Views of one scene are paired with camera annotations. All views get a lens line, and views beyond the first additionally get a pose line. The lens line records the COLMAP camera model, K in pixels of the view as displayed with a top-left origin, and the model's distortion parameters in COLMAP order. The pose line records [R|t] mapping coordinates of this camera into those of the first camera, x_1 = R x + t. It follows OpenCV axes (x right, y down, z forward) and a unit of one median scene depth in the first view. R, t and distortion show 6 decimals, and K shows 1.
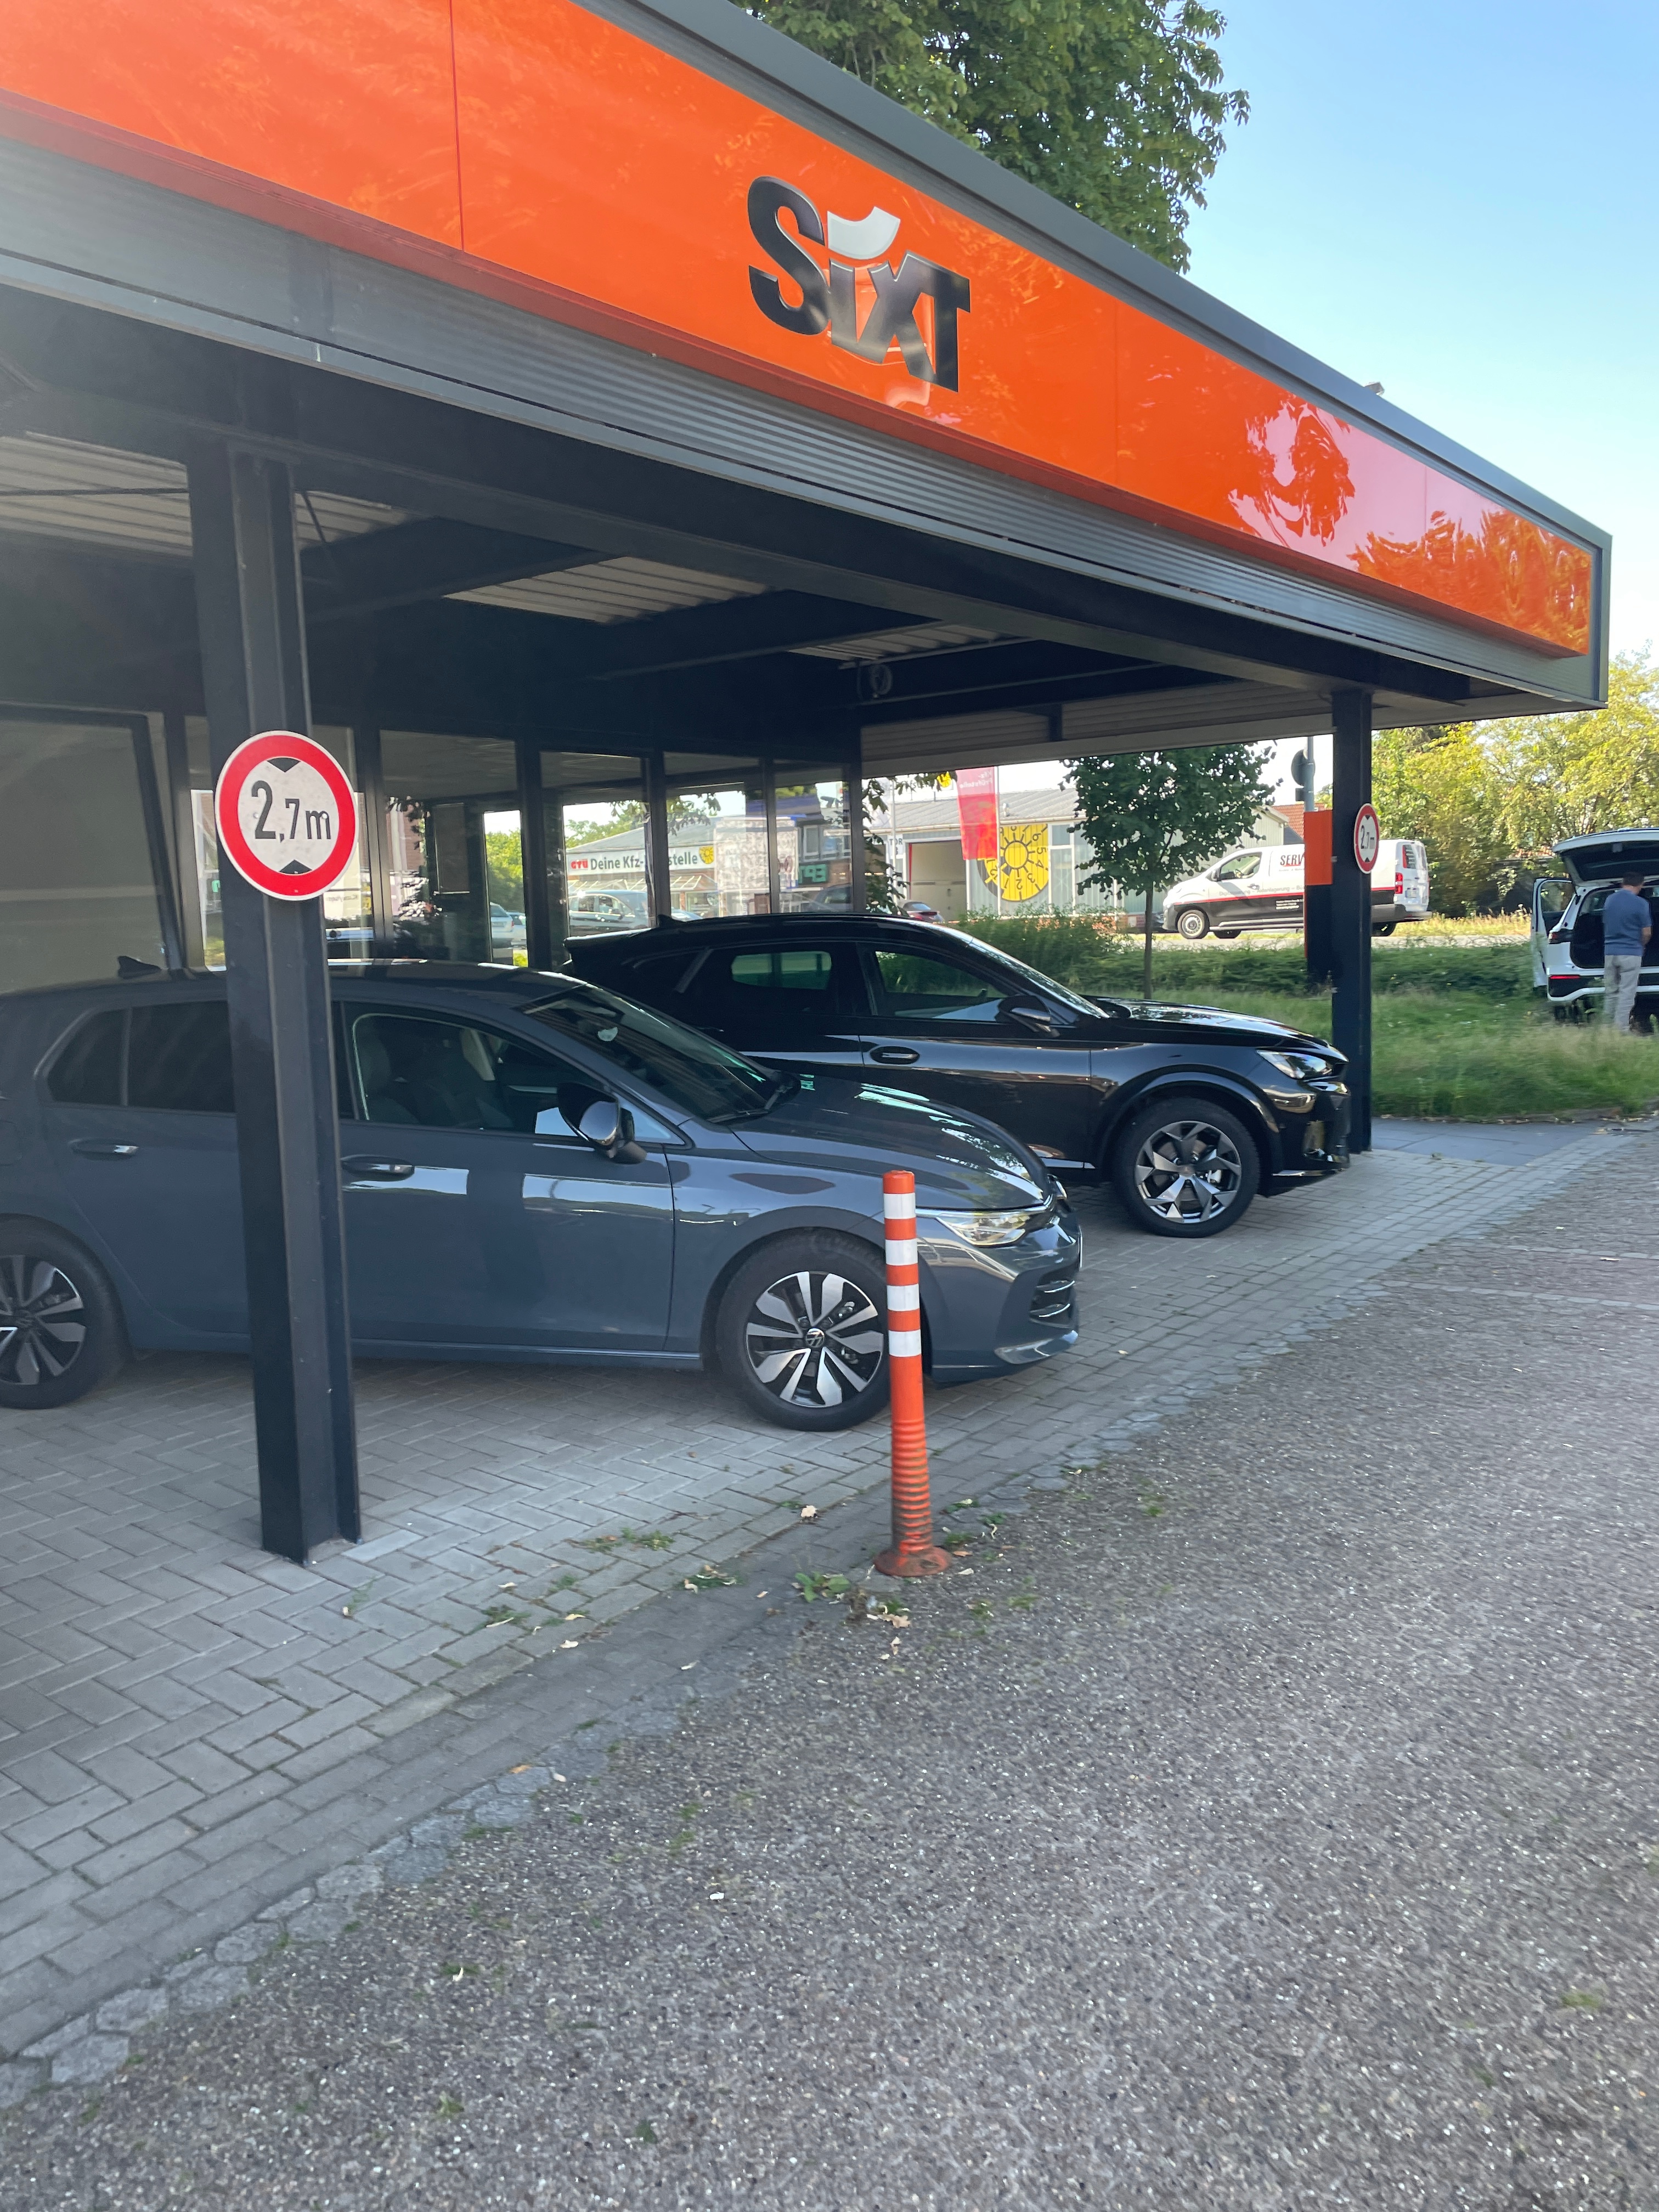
lens RADIAL K [[1657.9, 0, 826.2], [0, 1657.9, 1090.6], [0, 0, 1]] dist [0.049539, -0.056475]
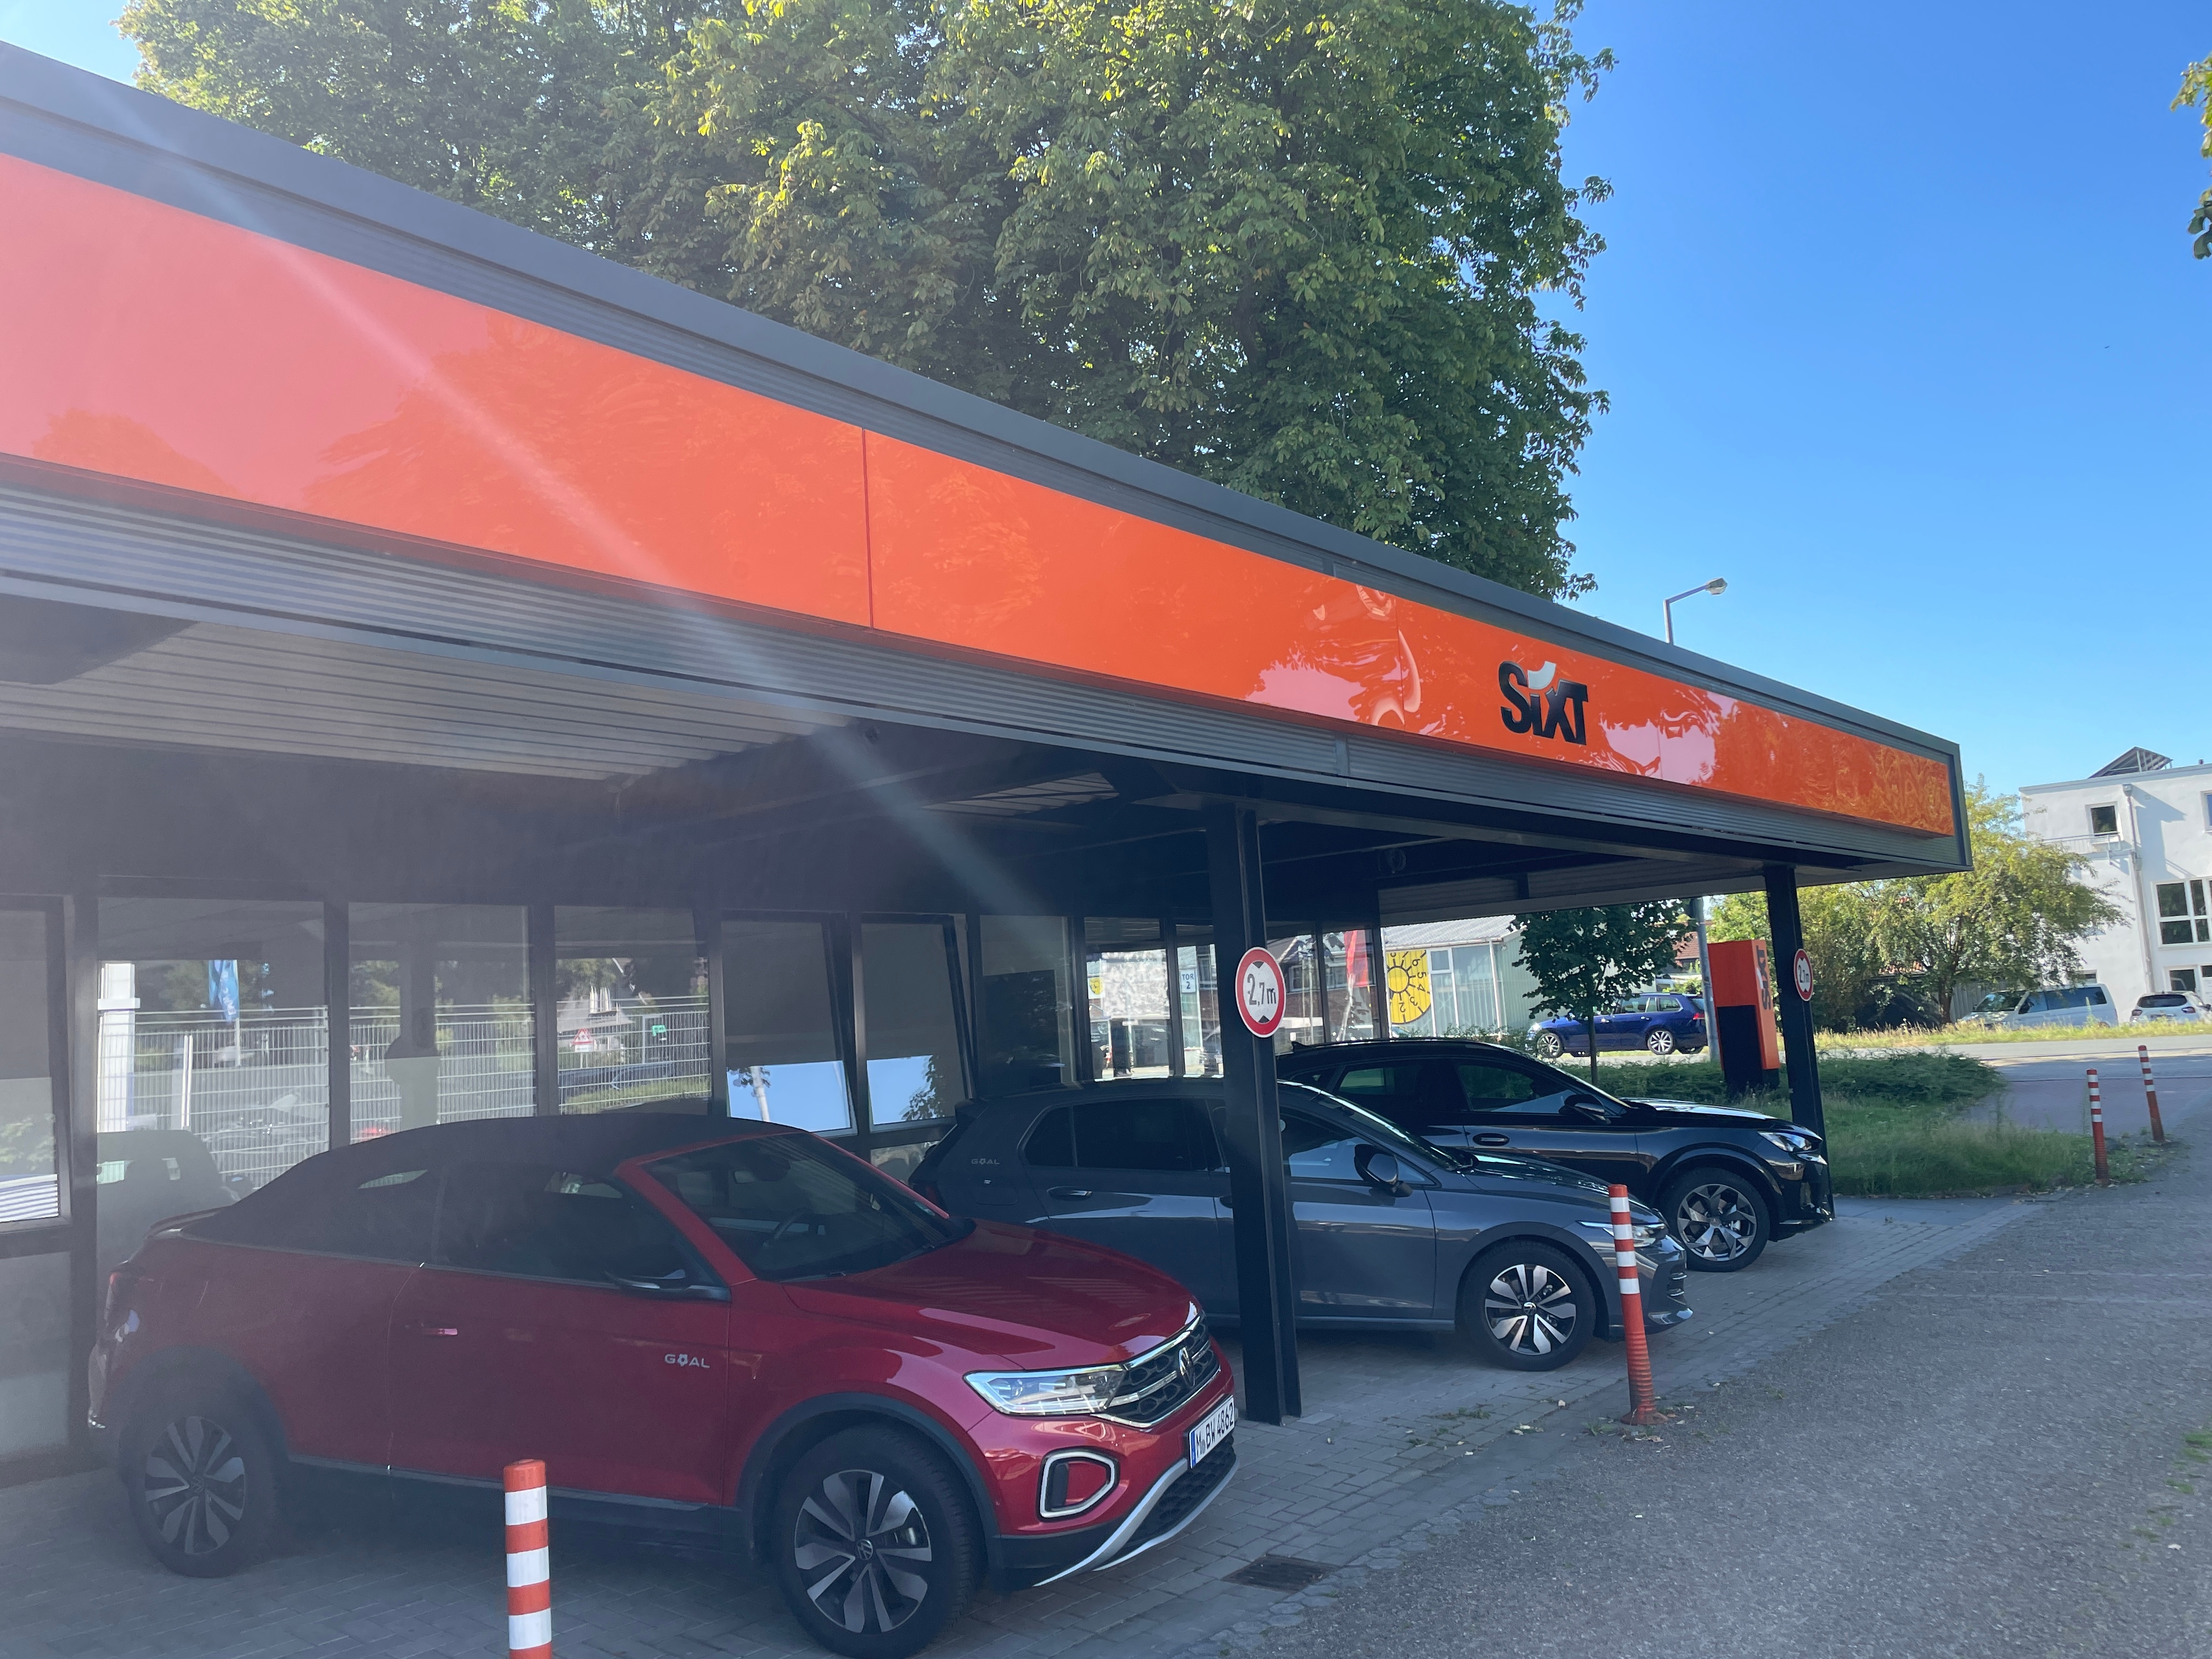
lens RADIAL K [[1657.9, 0, 1090.0], [0, 1657.9, 822.9], [0, 0, 1]] dist [0.049539, -0.056475]
pose [[0.998391, -0.028395, -0.049089, -0.214763], [0.016087, 0.971868, -0.234976, 0.042641], [0.054380, 0.233809, 0.970761, -0.433603]]
